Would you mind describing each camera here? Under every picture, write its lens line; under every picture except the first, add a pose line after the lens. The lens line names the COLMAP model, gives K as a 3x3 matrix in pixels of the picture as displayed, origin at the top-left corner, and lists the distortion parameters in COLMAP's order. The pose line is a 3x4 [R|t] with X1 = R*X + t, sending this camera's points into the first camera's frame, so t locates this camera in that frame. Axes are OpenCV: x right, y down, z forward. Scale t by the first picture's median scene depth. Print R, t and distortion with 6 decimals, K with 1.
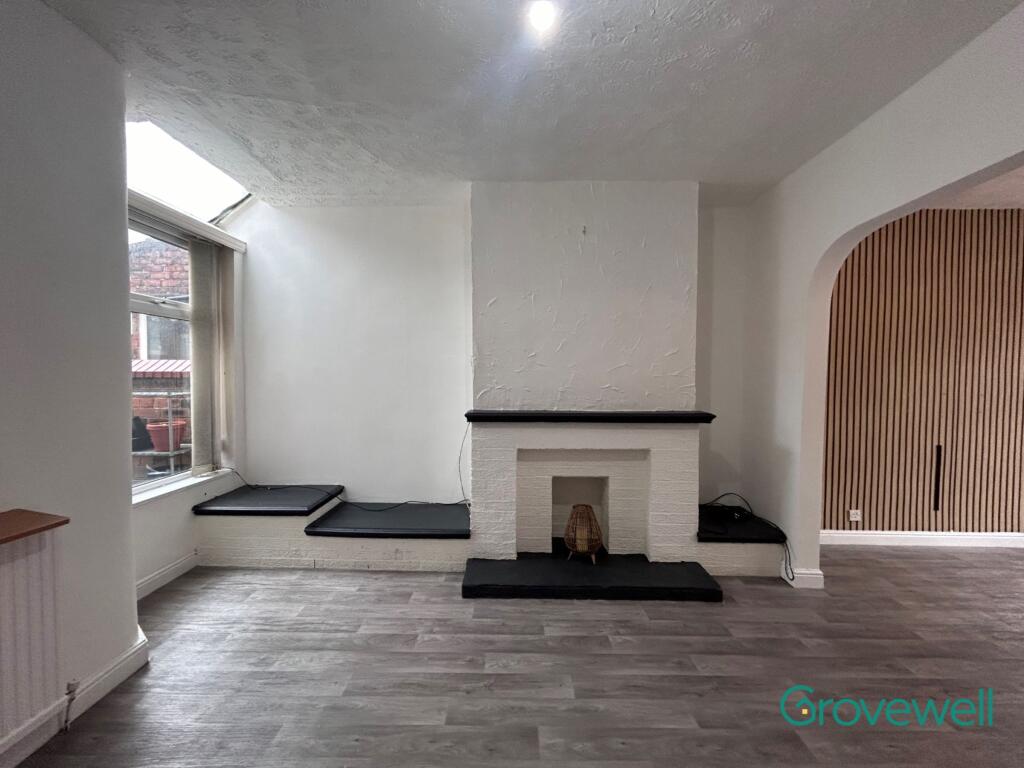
lens RADIAL K [[411.9, 0, 513.2], [0, 411.9, 385.5], [0, 0, 1]] dist [-0.004470, -0.000113]
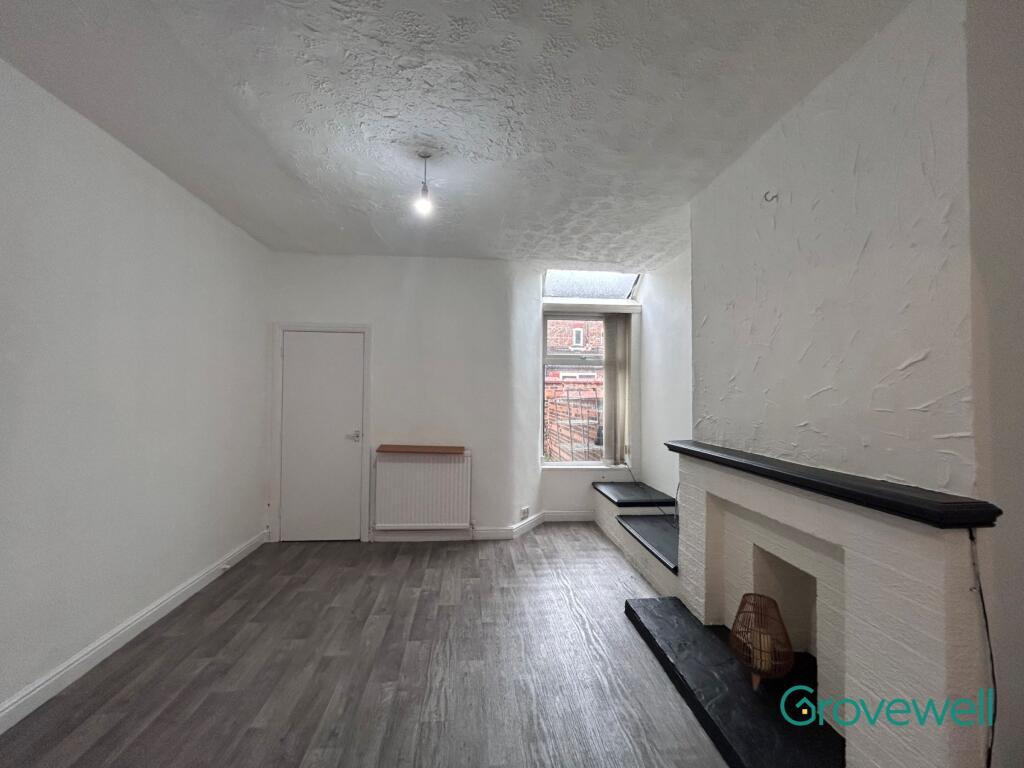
lens RADIAL K [[411.9, 0, 514.0], [0, 411.9, 387.7], [0, 0, 1]] dist [-0.004470, -0.000113]
pose [[0.113847, -0.021057, -0.993275, 0.785331], [-0.034718, 0.999080, -0.025159, -0.022809], [0.992891, 0.037349, 0.113012, 0.494757]]
